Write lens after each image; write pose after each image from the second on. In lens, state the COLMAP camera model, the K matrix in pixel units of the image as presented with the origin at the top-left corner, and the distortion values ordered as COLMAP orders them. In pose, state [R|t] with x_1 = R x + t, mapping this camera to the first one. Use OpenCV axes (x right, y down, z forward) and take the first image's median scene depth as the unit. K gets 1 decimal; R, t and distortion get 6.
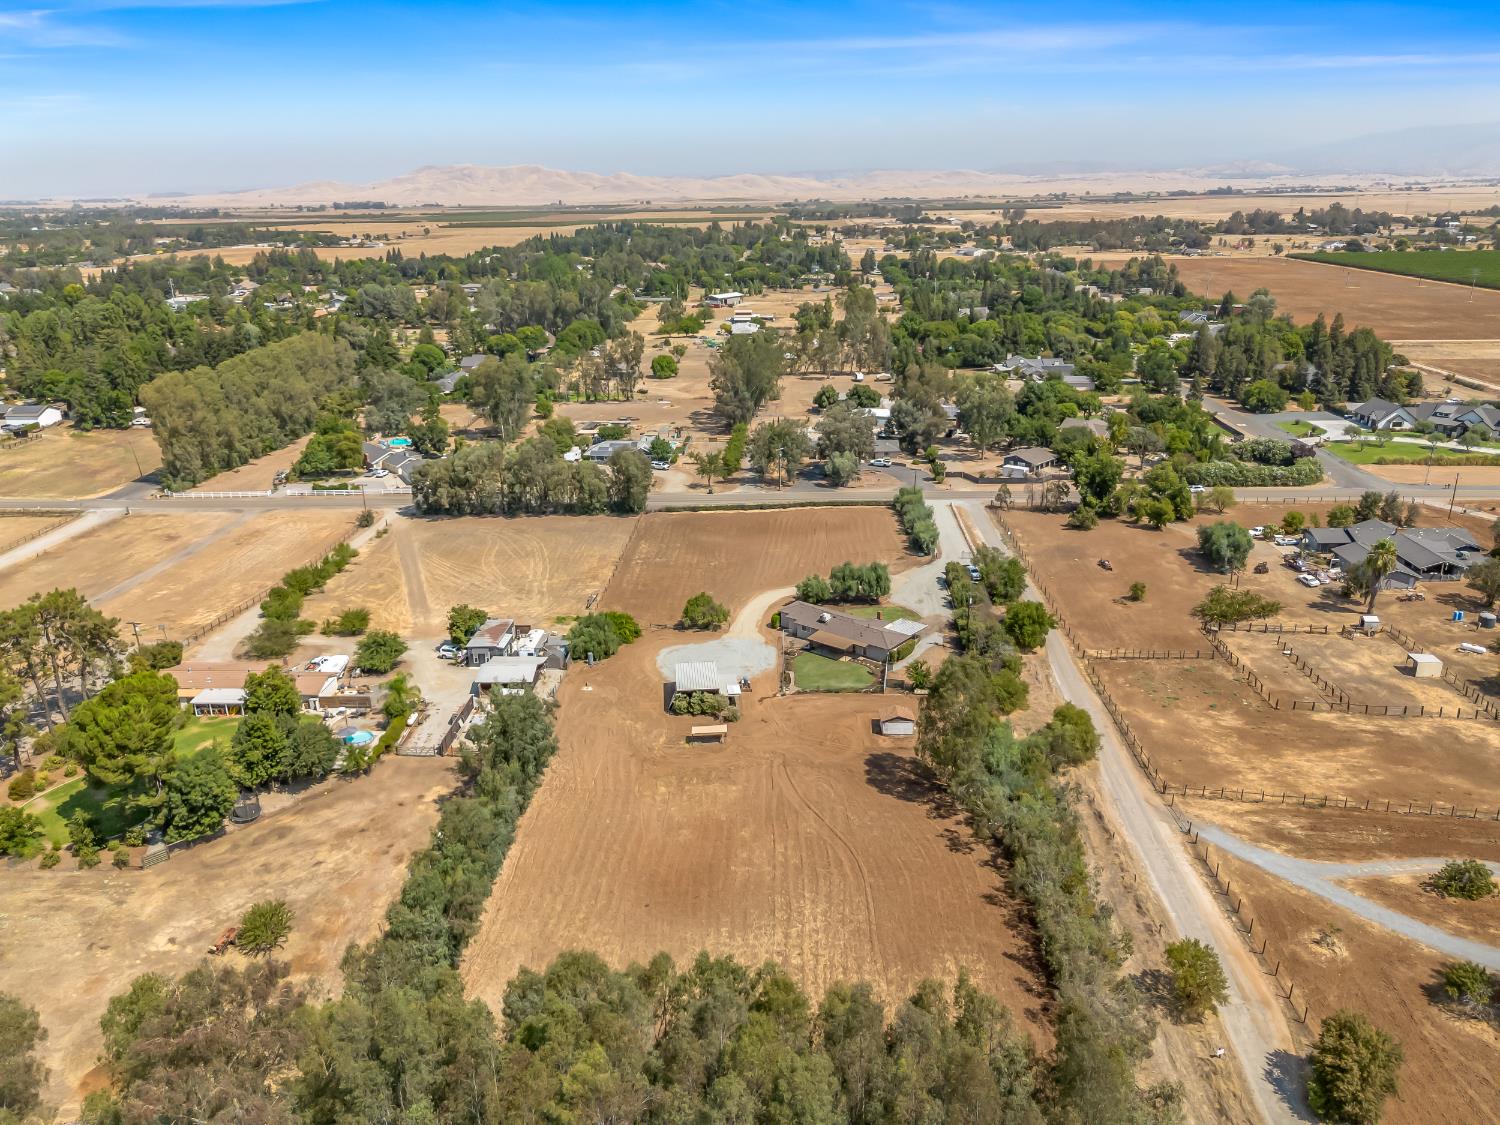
lens RADIAL K [[1077.0, 0, 750.0], [0, 1077.0, 562.5], [0, 0, 1]] dist [0.078900, -0.086158]
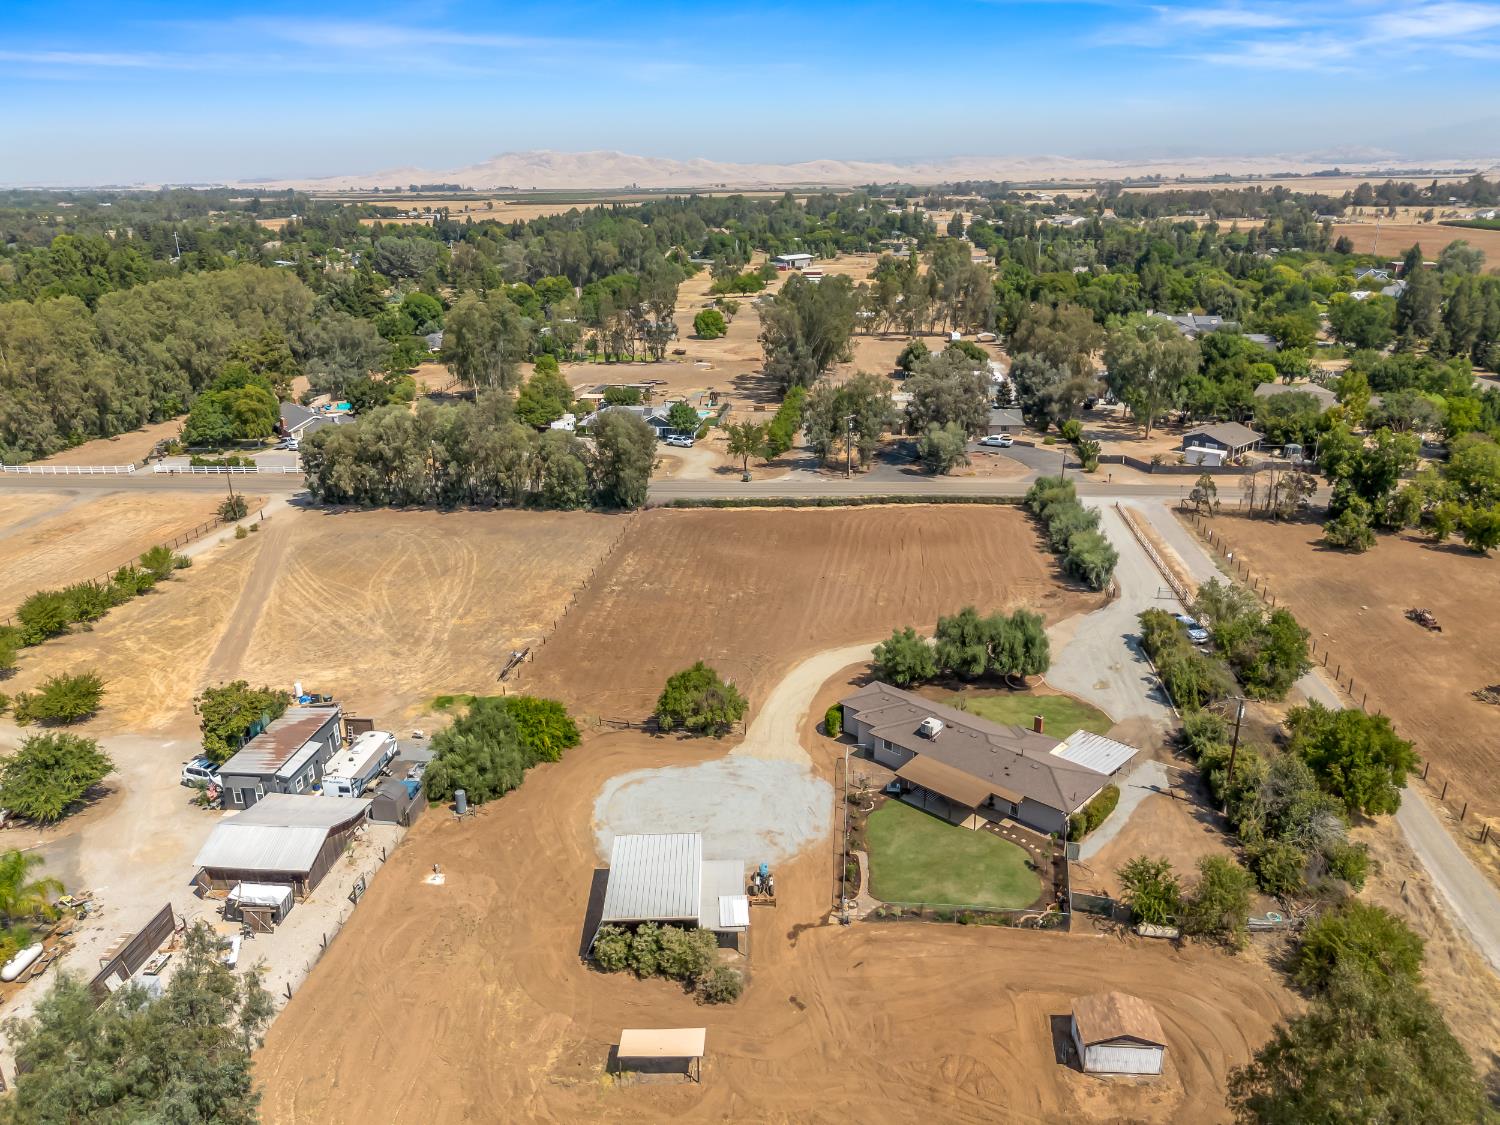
lens RADIAL K [[1077.0, 0, 750.0], [0, 1077.0, 562.5], [0, 0, 1]] dist [0.078900, -0.086158]
pose [[0.997722, 0.023604, -0.063197, 0.010004], [-0.023039, 0.999688, 0.009645, -0.019388], [0.063405, -0.008167, 0.997954, 0.321070]]
